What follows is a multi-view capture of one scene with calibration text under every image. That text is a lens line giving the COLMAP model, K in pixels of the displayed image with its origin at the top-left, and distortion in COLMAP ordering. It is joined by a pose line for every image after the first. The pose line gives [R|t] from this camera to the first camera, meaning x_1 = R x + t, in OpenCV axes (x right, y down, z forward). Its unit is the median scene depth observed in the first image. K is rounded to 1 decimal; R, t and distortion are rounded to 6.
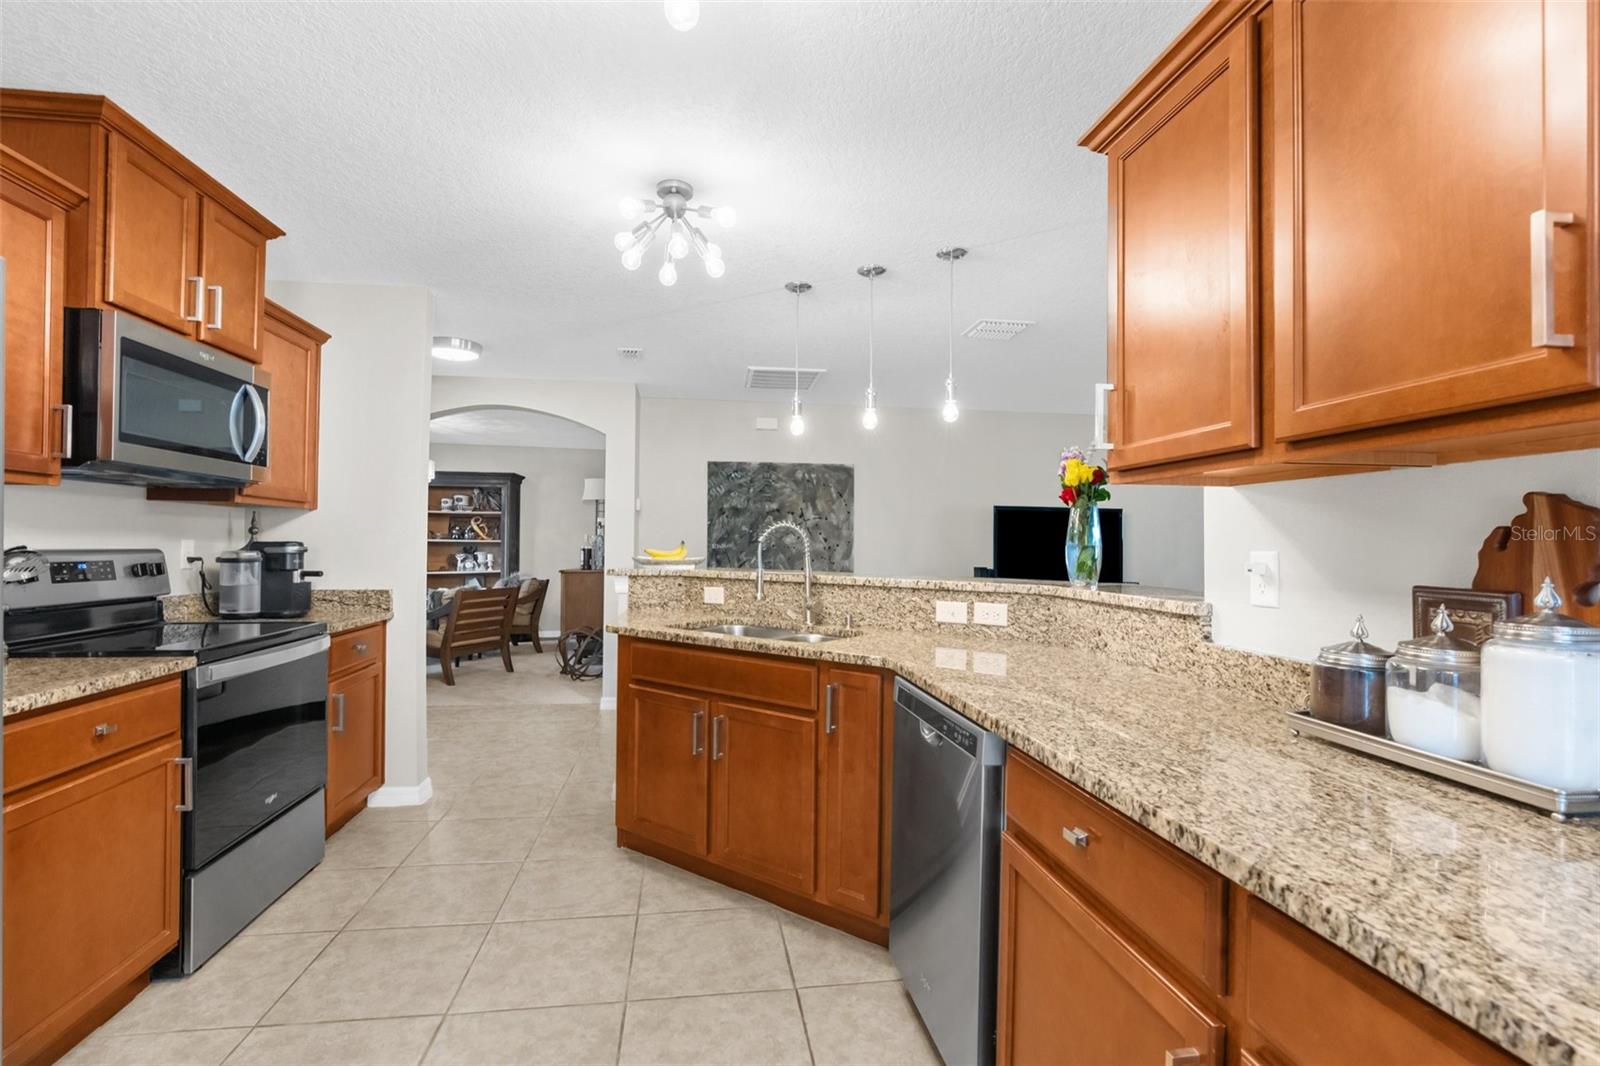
lens RADIAL K [[732.2, 0, 787.8], [0, 732.2, 537.6], [0, 0, 1]] dist [-0.004512, 0.002305]
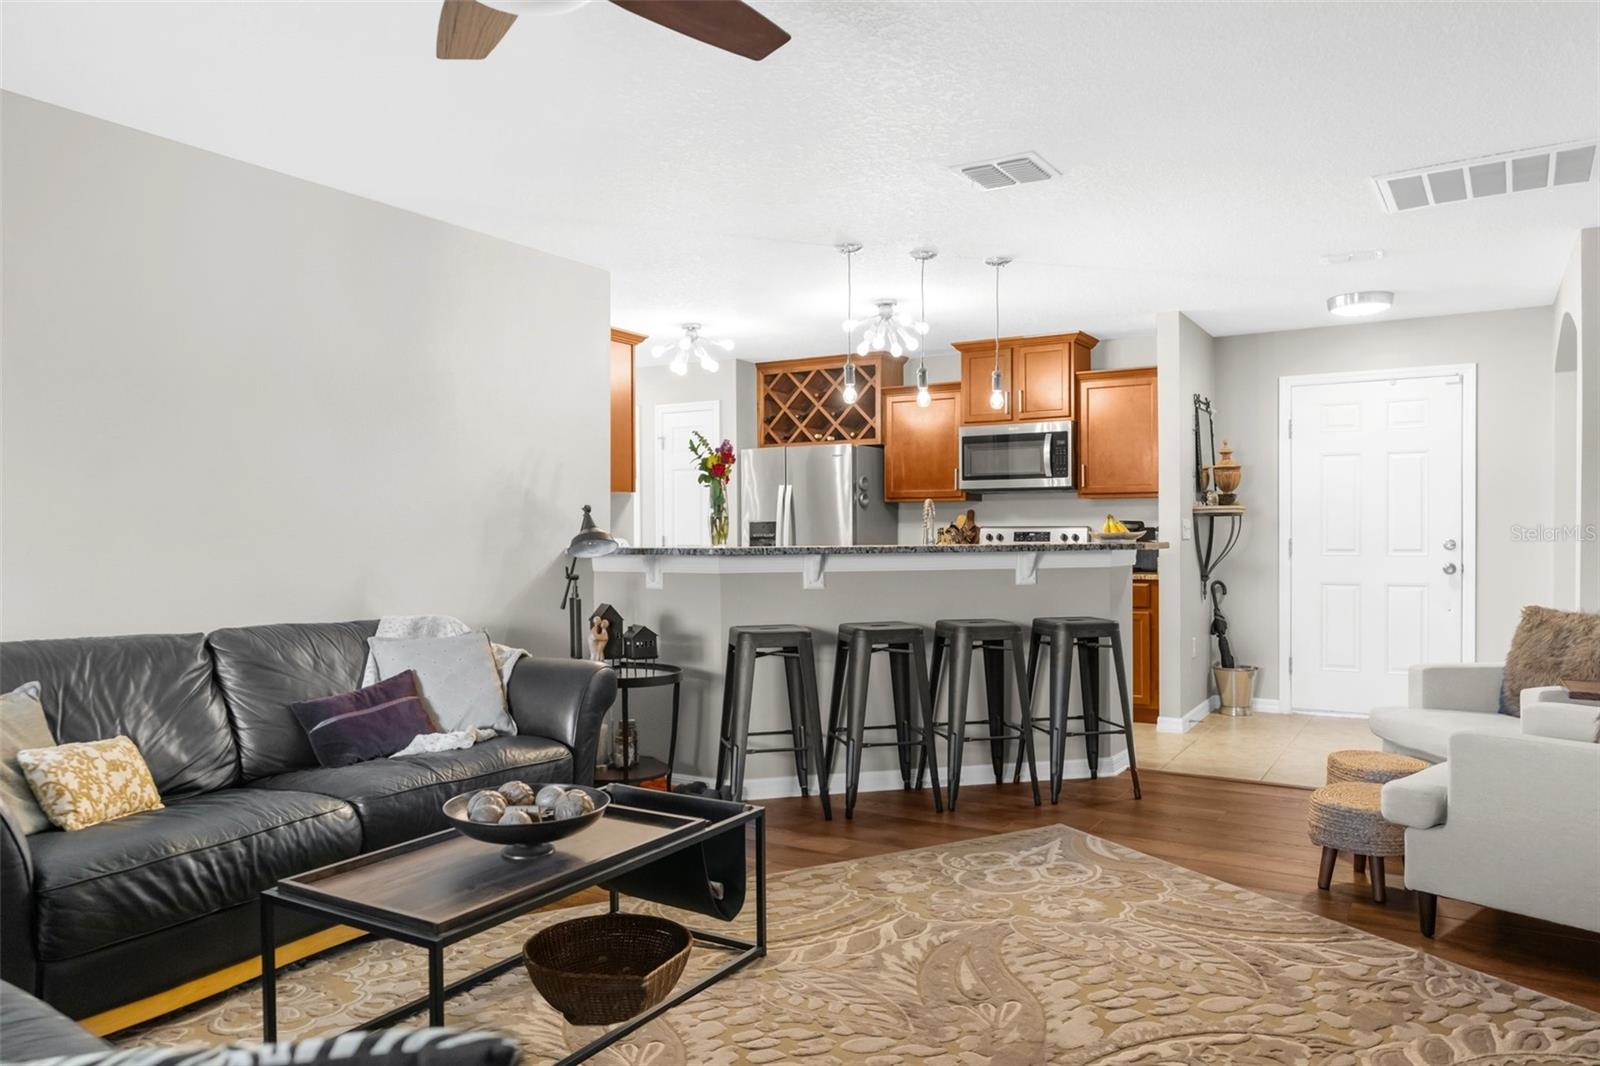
lens RADIAL K [[1130.7, 0, 790.6], [0, 1130.7, 528.7], [0, 0, 1]] dist [0.001351, 0.001655]
pose [[-0.636465, -0.010375, -0.771236, 1.740880], [0.002877, 0.999871, -0.015825, 0.063433], [0.771300, -0.012291, -0.636353, 2.208224]]
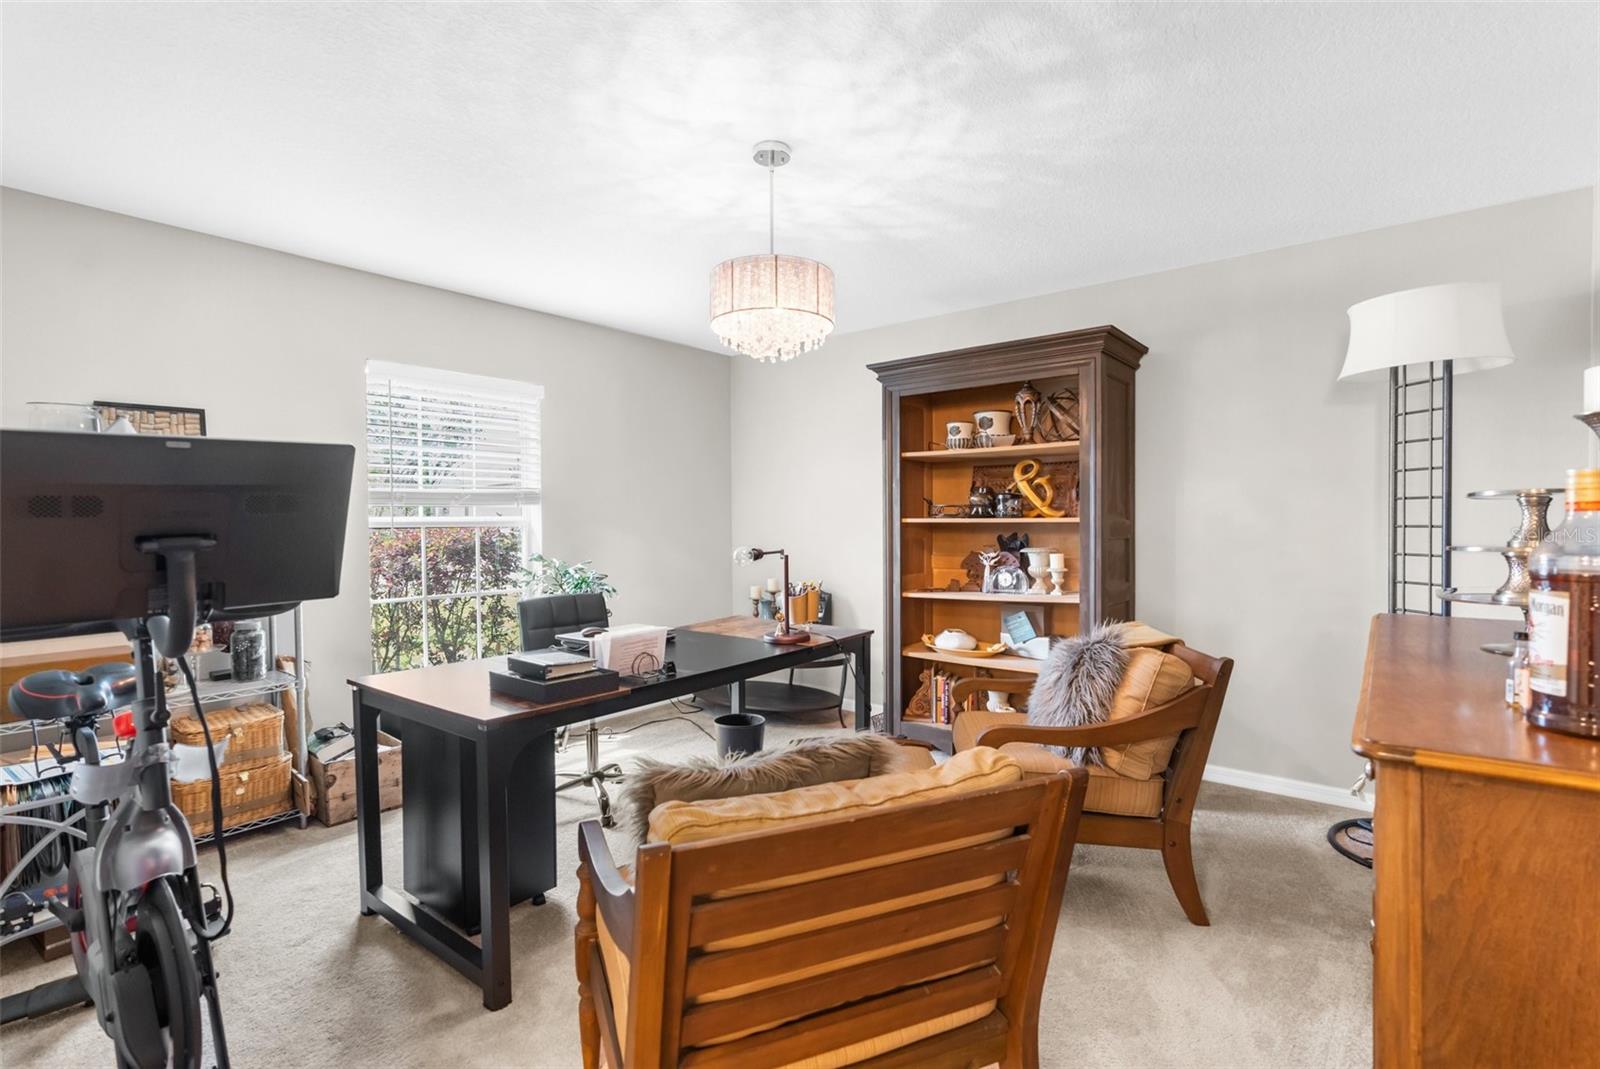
lens RADIAL K [[732.2, 0, 810.4], [0, 732.2, 526.7], [0, 0, 1]] dist [-0.004512, 0.002305]
pose [[0.692089, -0.006549, -0.721782, -0.721331], [0.020103, 0.999746, 0.010205, 0.005213], [0.721532, -0.021573, 0.692045, 2.122938]]
